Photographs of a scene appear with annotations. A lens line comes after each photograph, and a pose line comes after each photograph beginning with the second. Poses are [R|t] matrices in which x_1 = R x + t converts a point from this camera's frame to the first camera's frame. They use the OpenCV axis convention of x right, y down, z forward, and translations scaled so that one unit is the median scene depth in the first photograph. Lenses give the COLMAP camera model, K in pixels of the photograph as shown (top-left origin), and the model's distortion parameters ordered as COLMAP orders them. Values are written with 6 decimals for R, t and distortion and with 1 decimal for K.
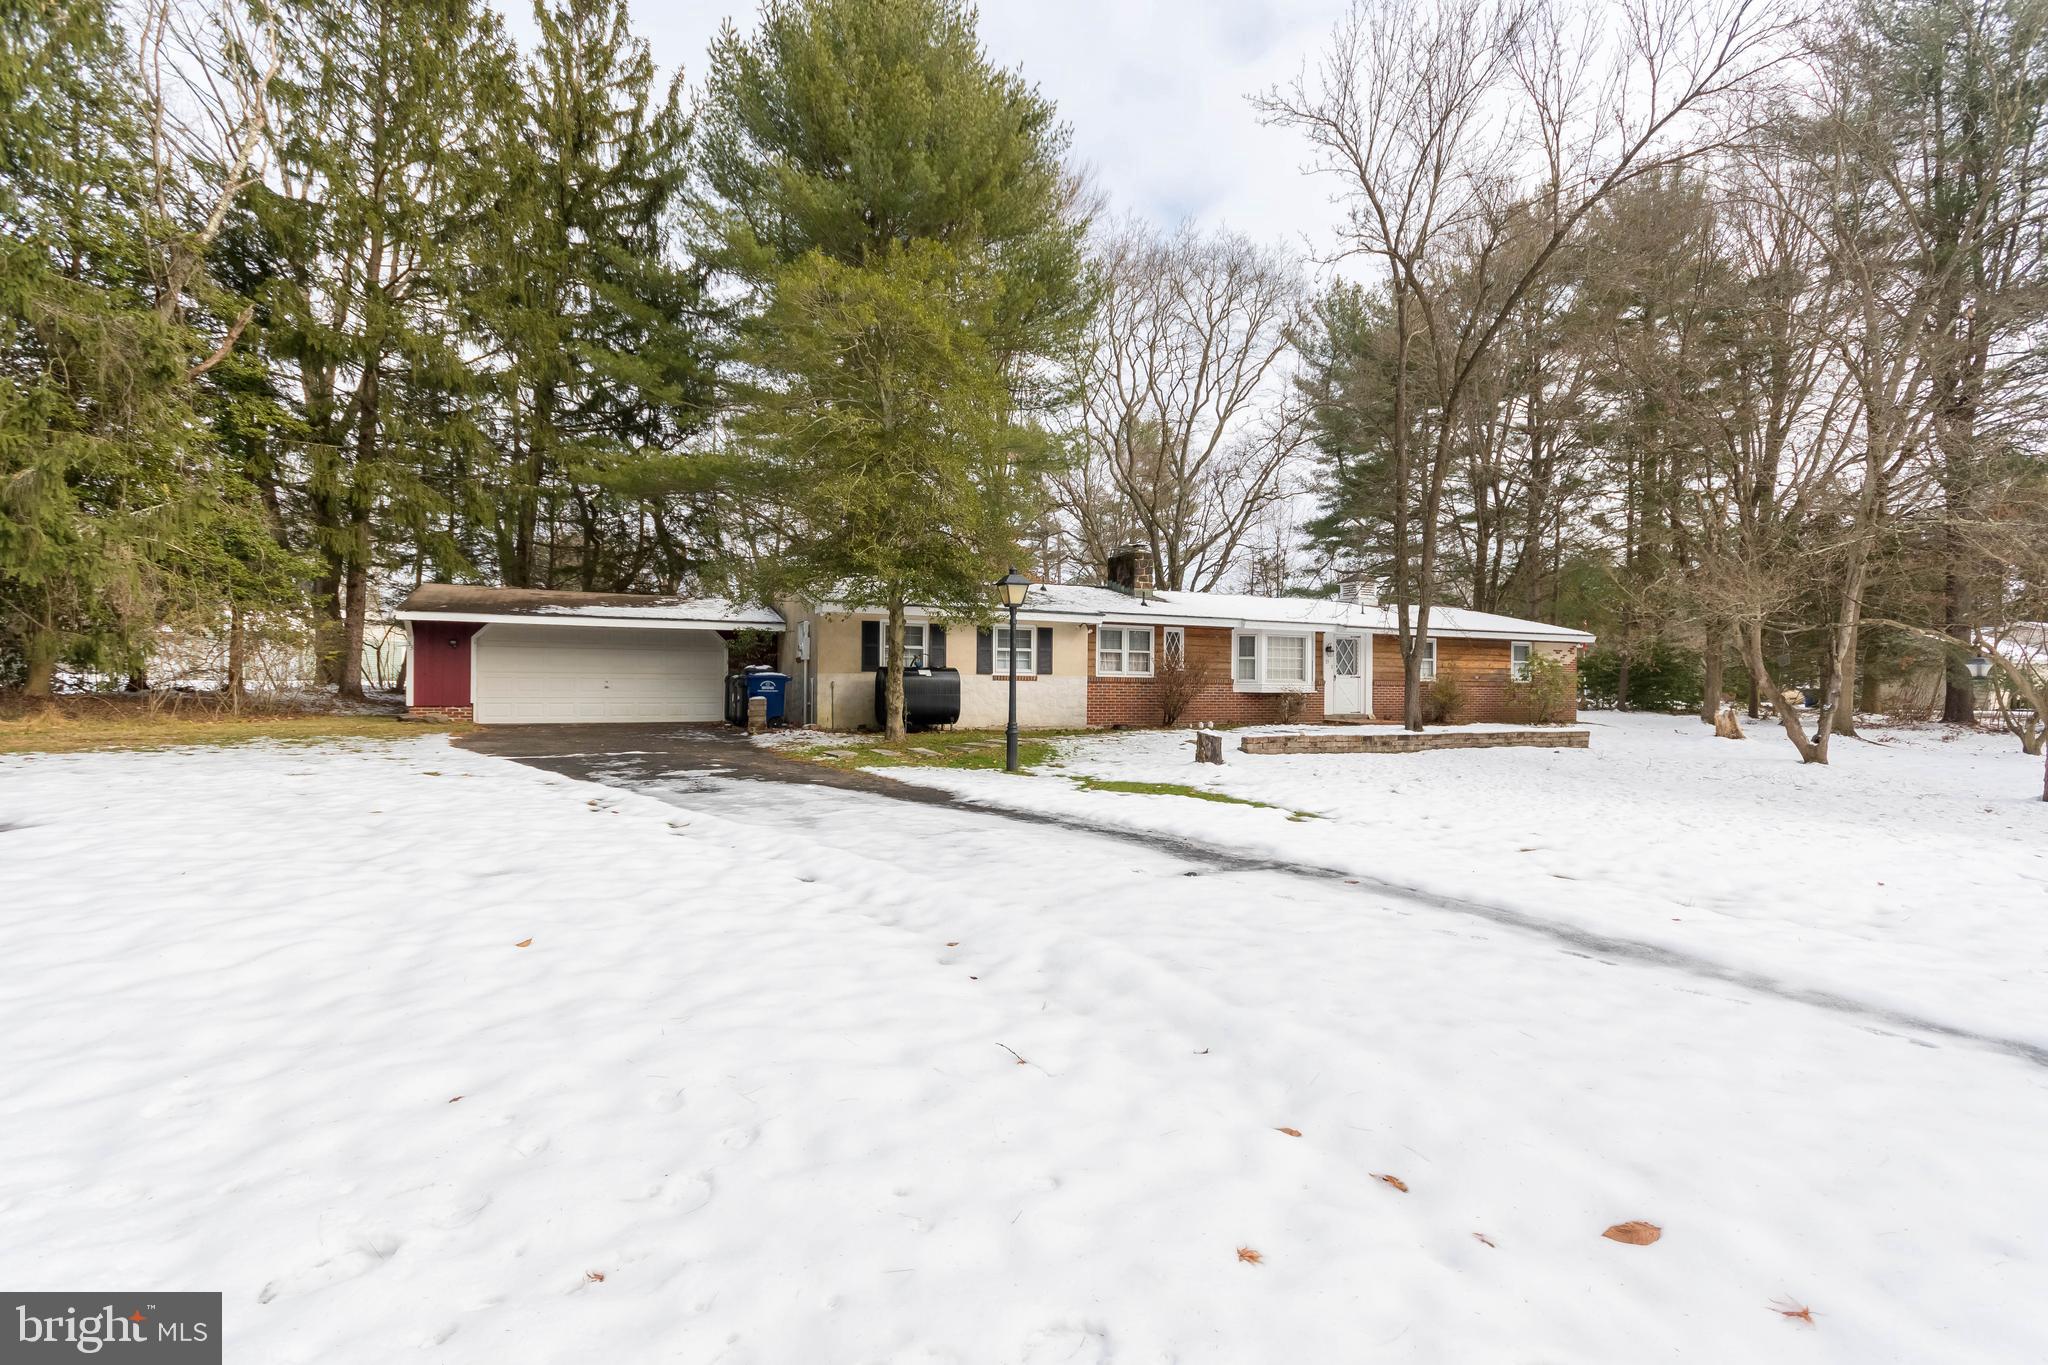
lens RADIAL K [[900.1, 0, 995.5], [0, 900.1, 686.8], [0, 0, 1]] dist [0.000565, 0.000130]
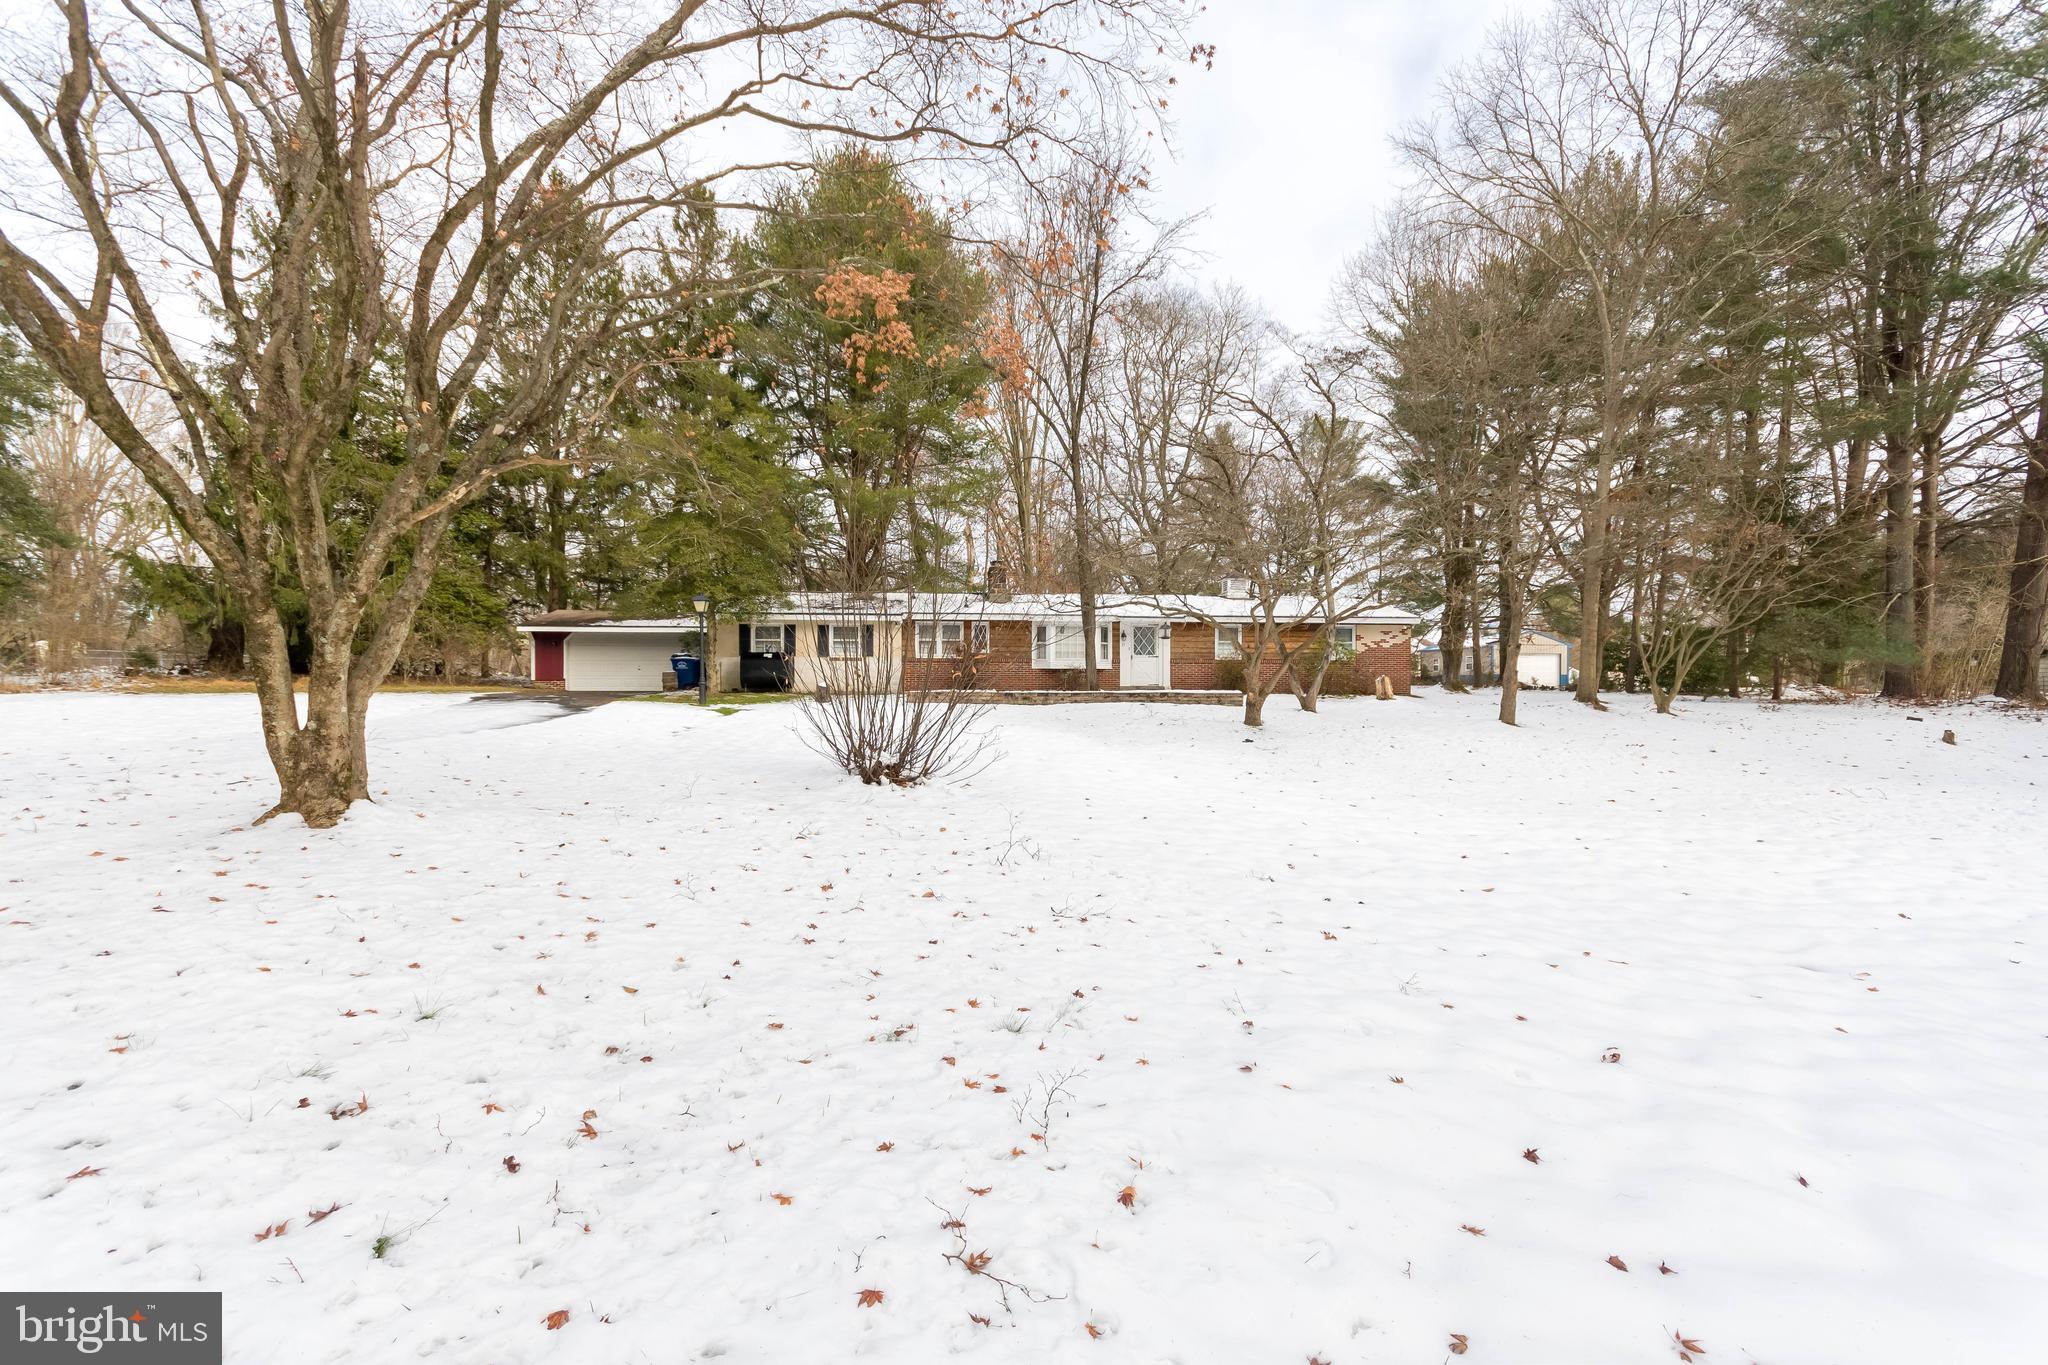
lens RADIAL K [[900.1, 0, 995.5], [0, 900.1, 686.8], [0, 0, 1]] dist [0.000565, 0.000130]
pose [[0.941165, -0.006644, -0.337883, 0.708327], [0.005177, 0.999973, -0.005244, 0.042517], [0.337908, 0.003186, 0.941174, -0.305186]]
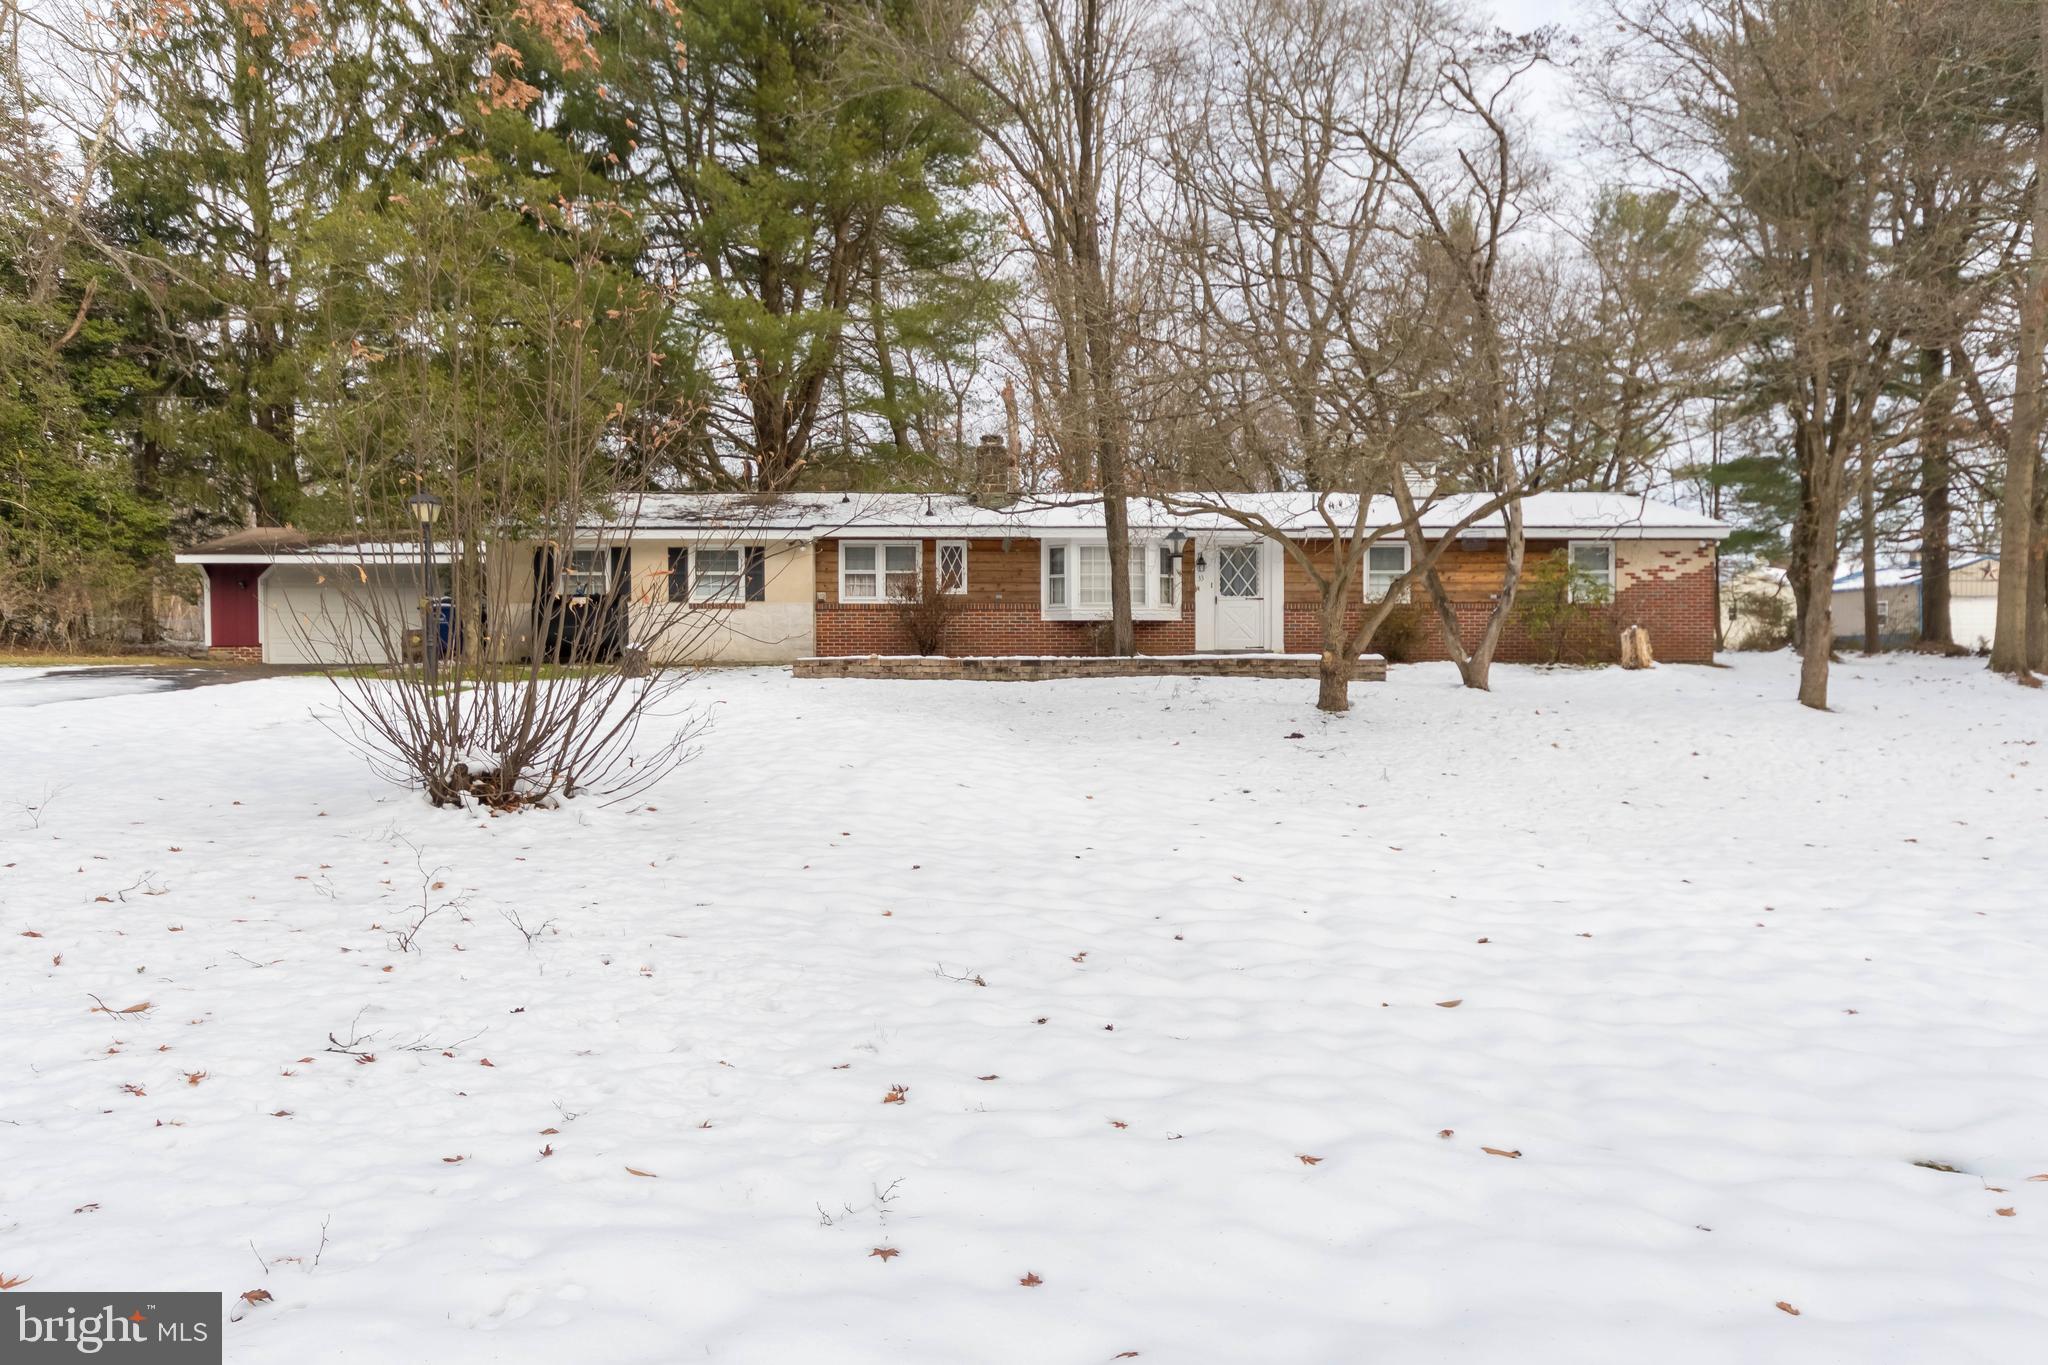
lens RADIAL K [[1520.6, 0, 1024.0], [0, 1520.6, 682.5], [0, 0, 1]] dist [0.003577, -0.005998]
pose [[0.926456, -0.005922, -0.376356, 0.788788], [0.009566, 0.999924, 0.007816, 0.051841], [0.376281, -0.010841, 0.926442, -0.235650]]
